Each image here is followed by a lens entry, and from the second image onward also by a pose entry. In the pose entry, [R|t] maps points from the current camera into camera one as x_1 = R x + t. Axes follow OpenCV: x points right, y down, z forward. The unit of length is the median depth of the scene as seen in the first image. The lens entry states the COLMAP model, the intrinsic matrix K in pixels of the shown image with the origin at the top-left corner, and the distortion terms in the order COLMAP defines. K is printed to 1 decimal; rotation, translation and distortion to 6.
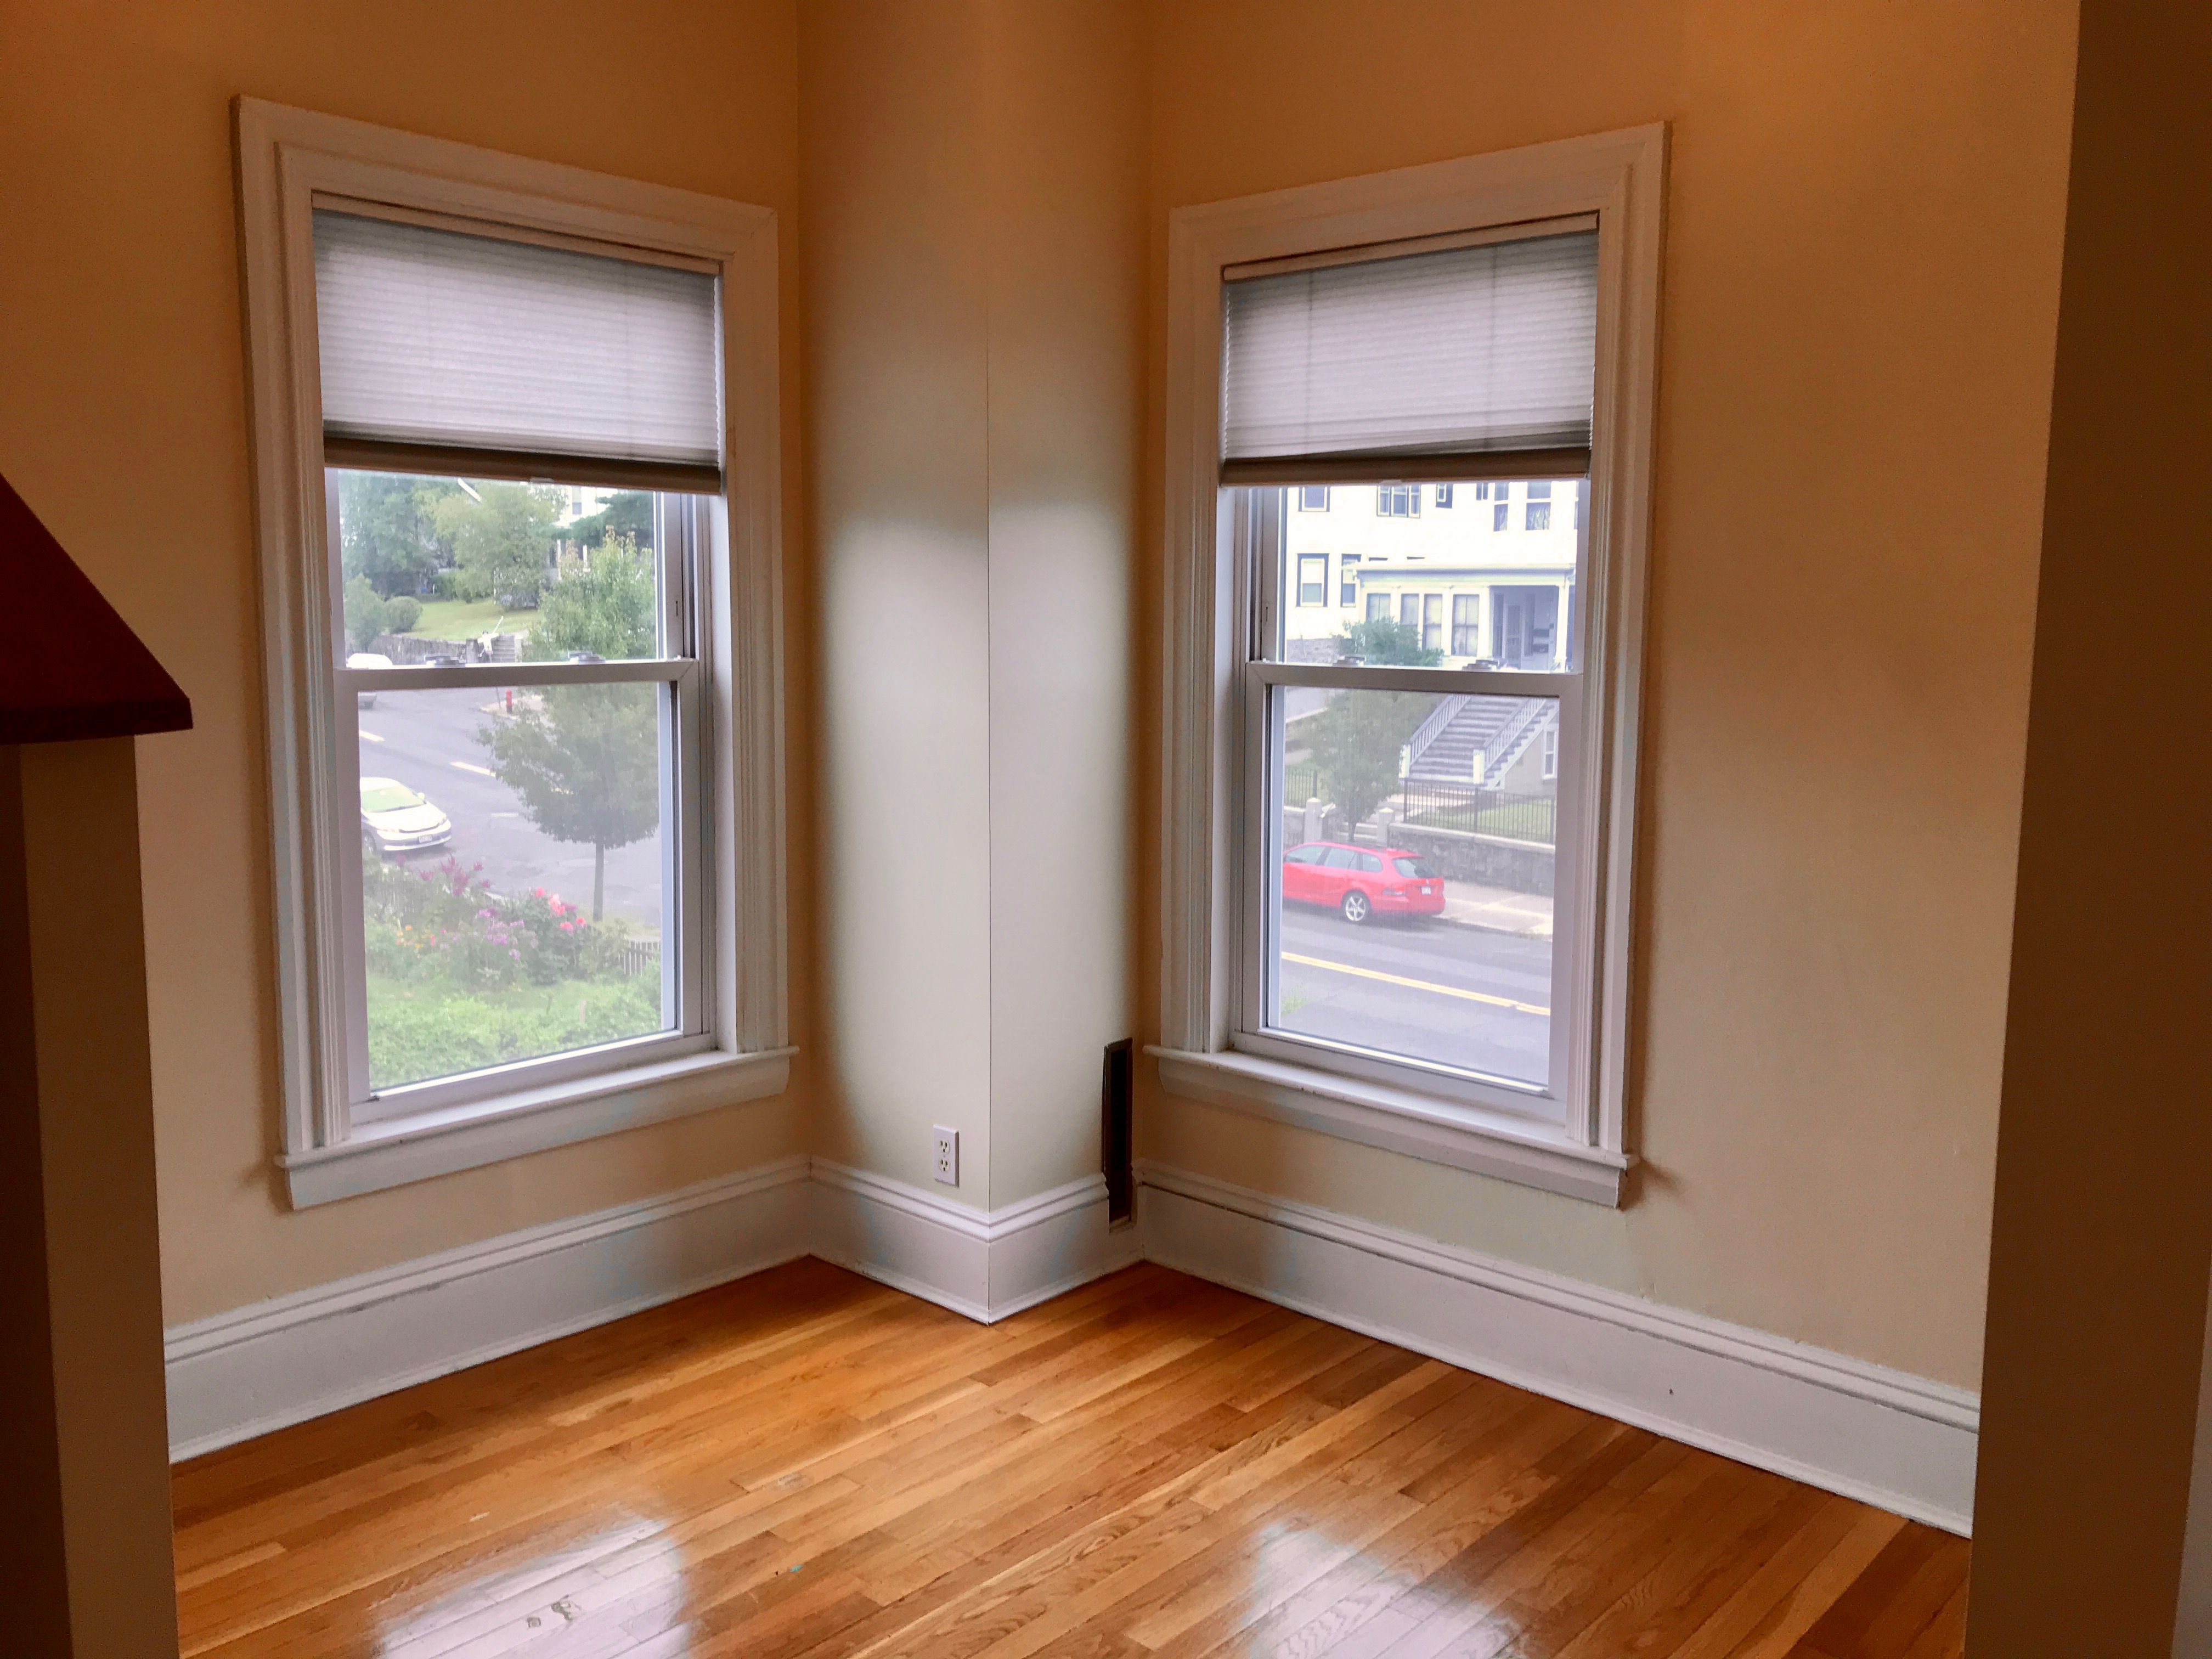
lens RADIAL K [[1833.5, 0, 1106.0], [0, 1833.5, 829.5], [0, 0, 1]] dist [0.013960, 0.015542]
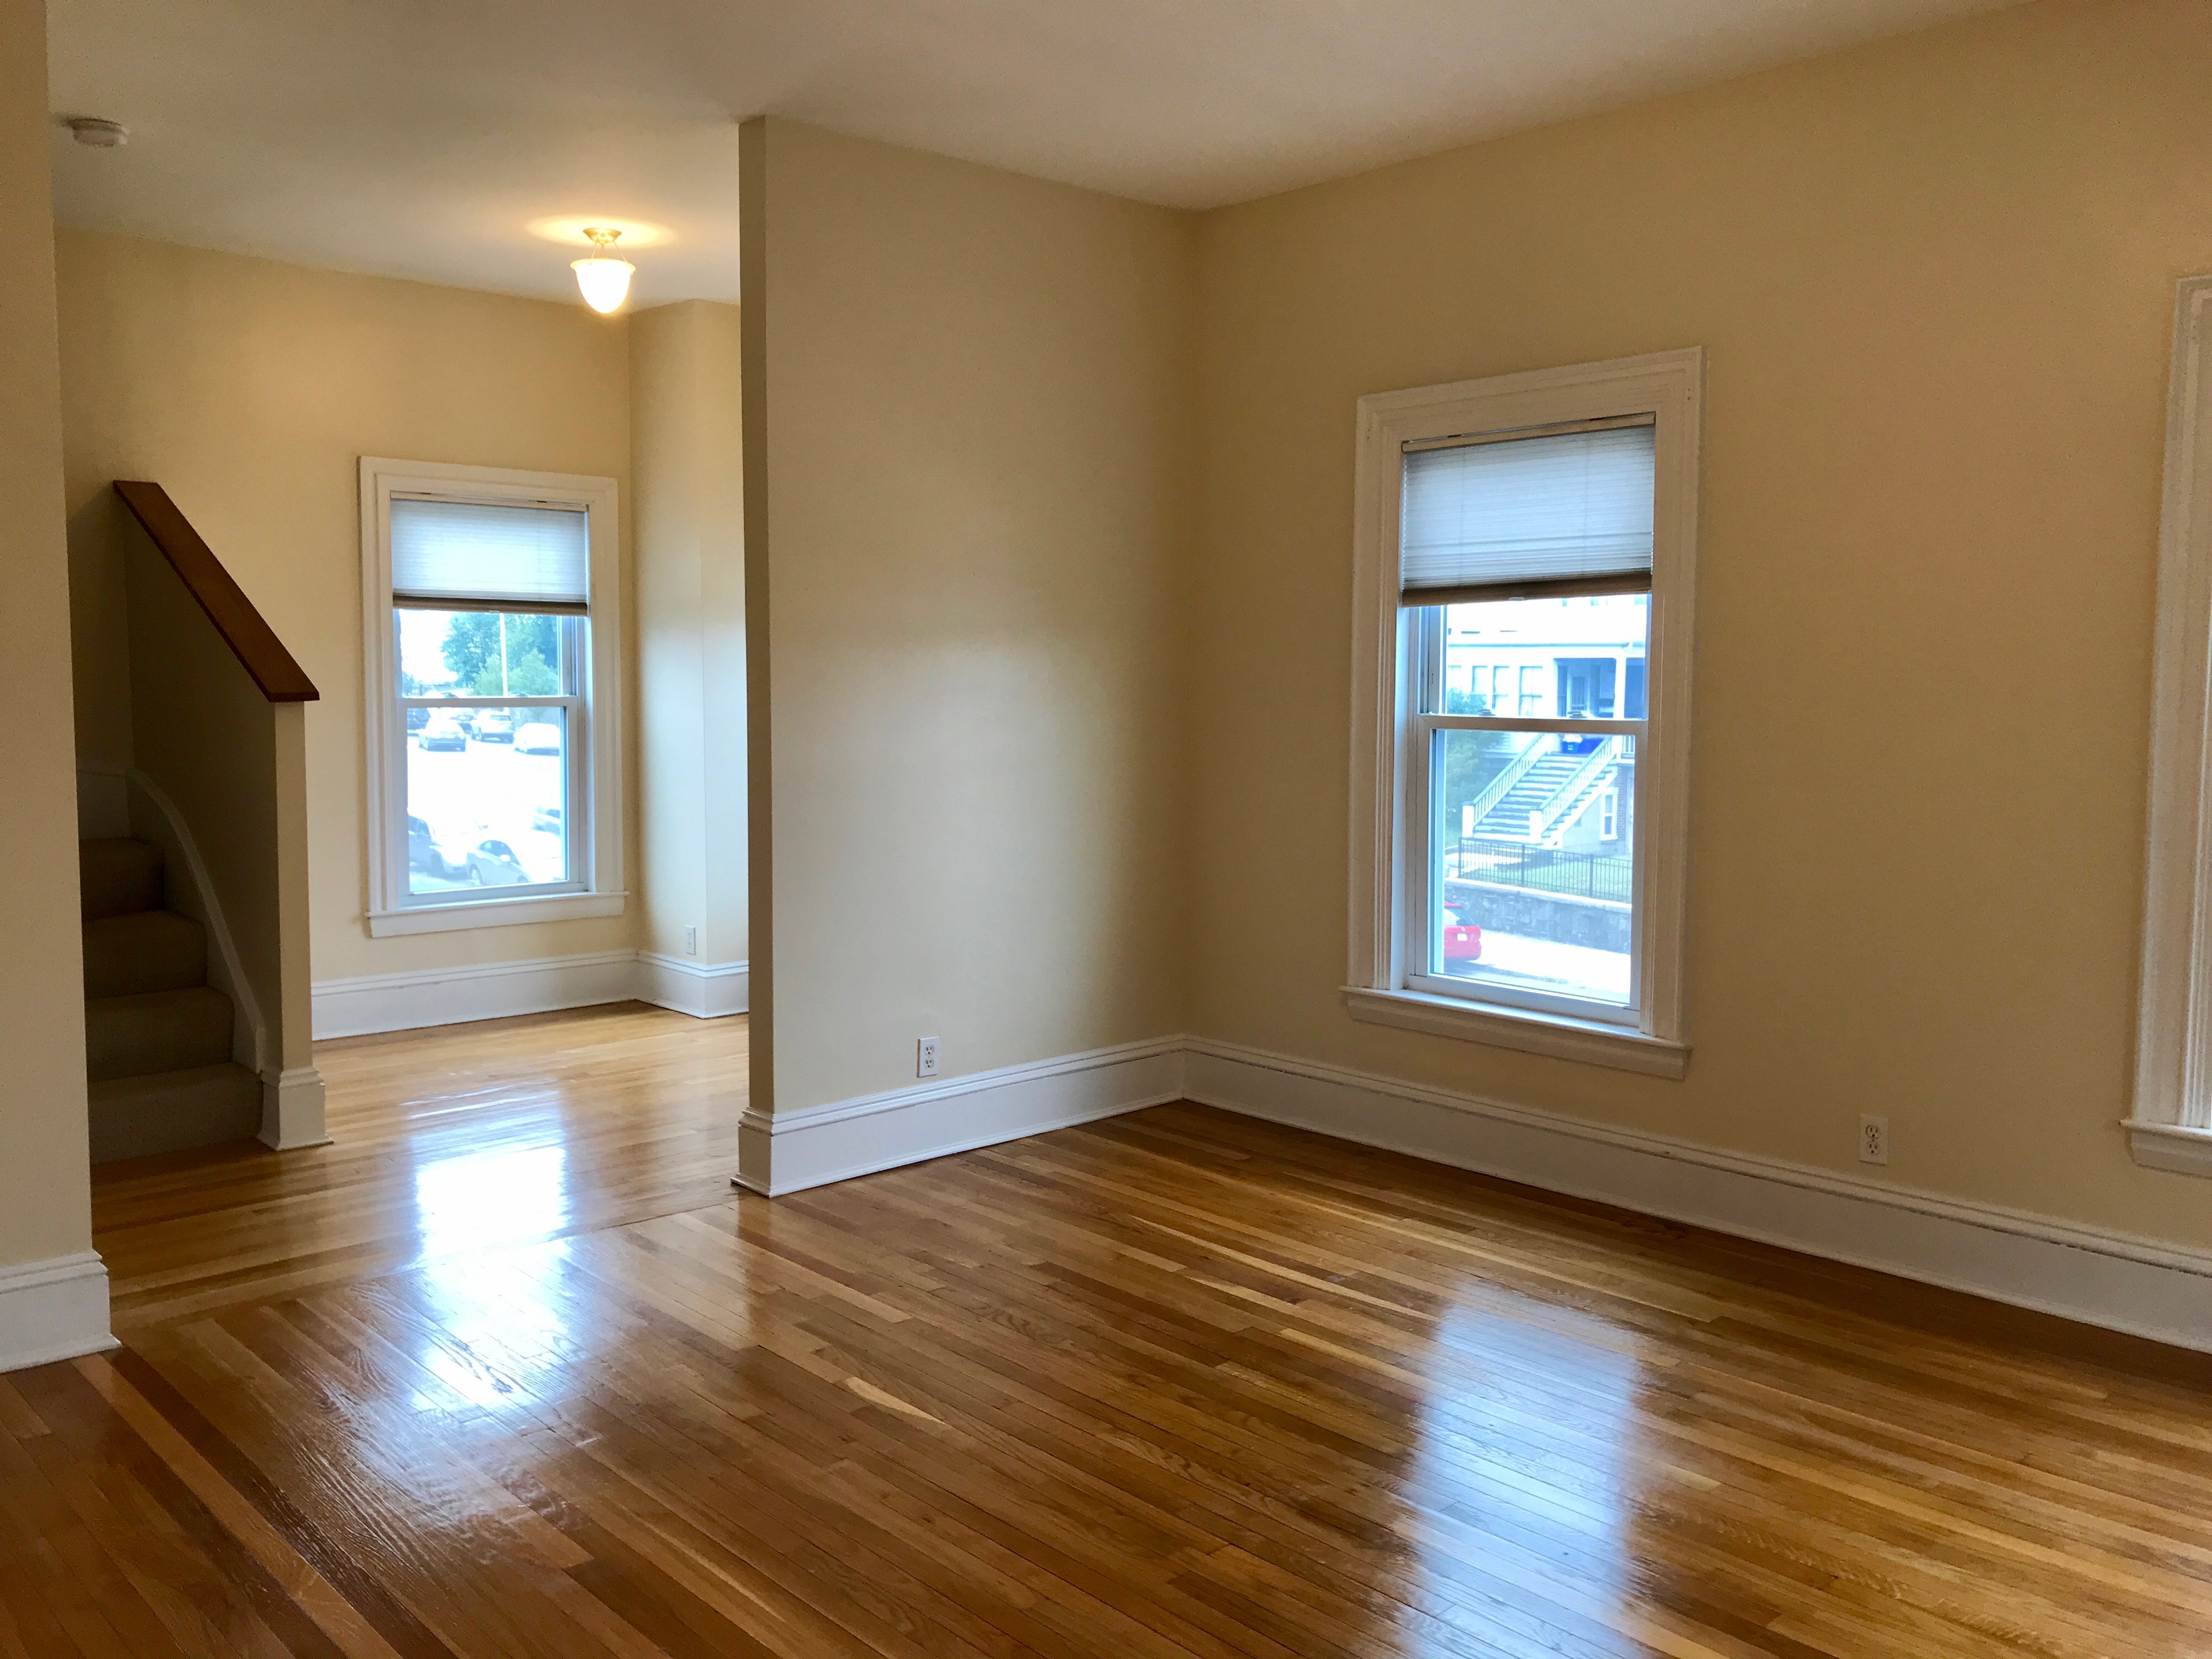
lens RADIAL K [[1833.5, 0, 1106.0], [0, 1833.5, 829.5], [0, 0, 1]] dist [0.013960, 0.015542]
pose [[0.996321, 0.006051, -0.085480, 0.051905], [-0.009400, 0.999201, -0.038838, 0.012469], [0.085177, 0.039498, 0.995583, -0.094210]]
